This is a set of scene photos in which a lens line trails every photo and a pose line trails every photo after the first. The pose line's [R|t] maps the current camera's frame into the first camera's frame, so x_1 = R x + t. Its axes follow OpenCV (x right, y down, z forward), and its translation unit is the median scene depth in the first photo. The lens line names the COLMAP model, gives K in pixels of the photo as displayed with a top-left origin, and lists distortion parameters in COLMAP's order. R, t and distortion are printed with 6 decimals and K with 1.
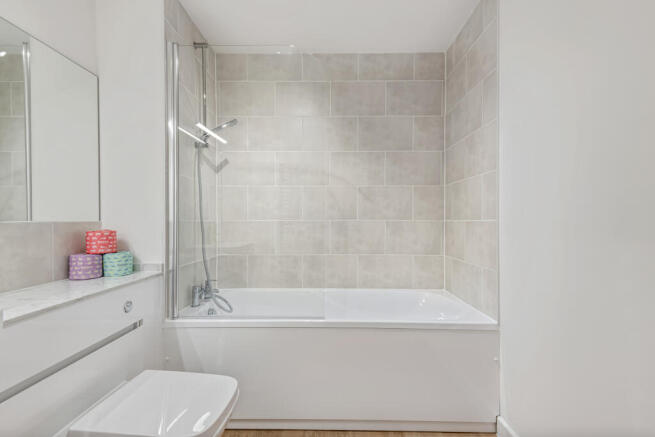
lens RADIAL K [[287.1, 0, 327.3], [0, 287.1, 220.4], [0, 0, 1]] dist [0.025816, -0.013953]
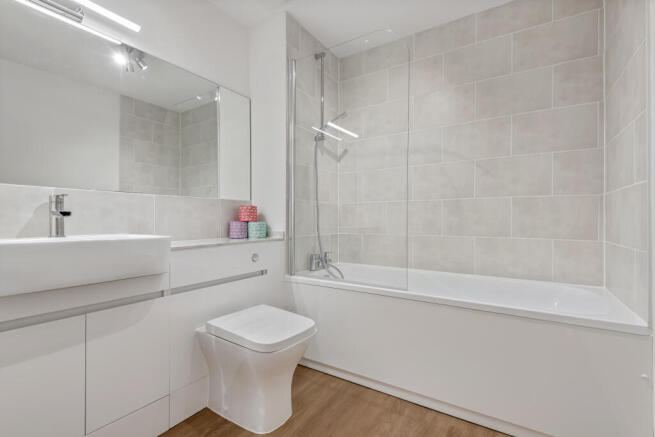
lens RADIAL K [[296.6, 0, 337.1], [0, 296.6, 216.6], [0, 0, 1]] dist [0.021982, -0.016857]
pose [[0.853696, -0.008791, -0.520697, 0.253285], [0.003233, 0.999928, -0.011583, 0.075081], [0.520762, 0.008205, 0.853663, -0.011914]]
